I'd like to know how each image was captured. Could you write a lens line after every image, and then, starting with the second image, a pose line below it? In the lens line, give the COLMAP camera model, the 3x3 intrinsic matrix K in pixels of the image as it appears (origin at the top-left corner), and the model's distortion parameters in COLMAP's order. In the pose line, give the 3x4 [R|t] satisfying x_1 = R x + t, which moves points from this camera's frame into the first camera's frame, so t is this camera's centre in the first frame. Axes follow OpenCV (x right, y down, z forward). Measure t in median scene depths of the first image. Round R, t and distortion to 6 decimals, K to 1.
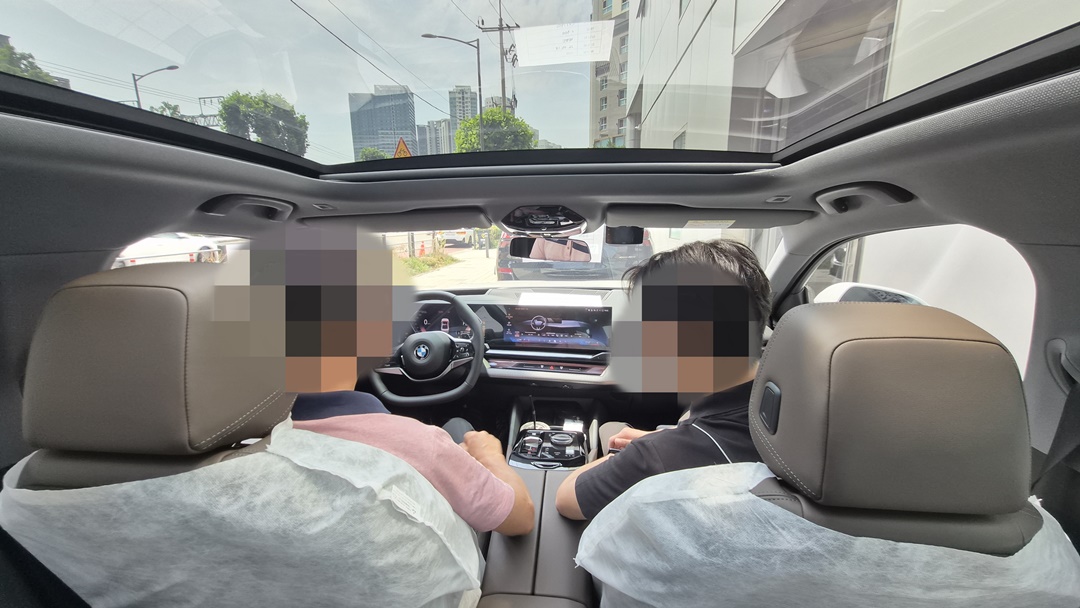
lens RADIAL K [[396.9, 0, 540.0], [0, 396.9, 304.0], [0, 0, 1]] dist [0.000182, 0.000006]
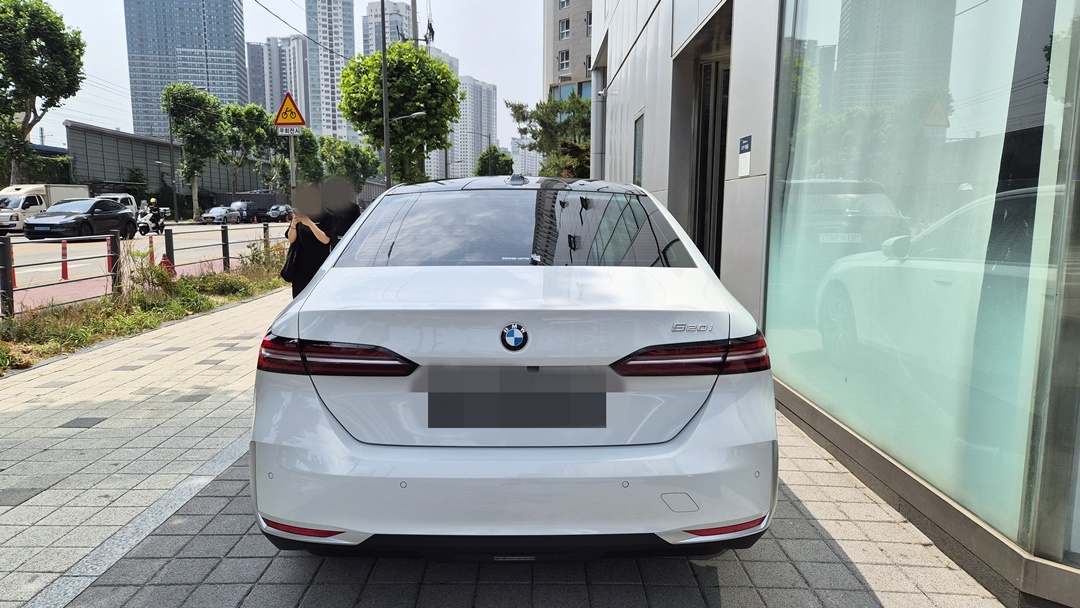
lens RADIAL K [[703.2, 0, 540.0], [0, 703.2, 304.0], [0, 0, 1]] dist [0.001151, 0.000429]
pose [[0.993063, 0.005217, 0.117465, -0.013701], [0.003644, 0.997169, -0.075101, 0.027964], [-0.117524, 0.075008, 0.990233, -0.126417]]
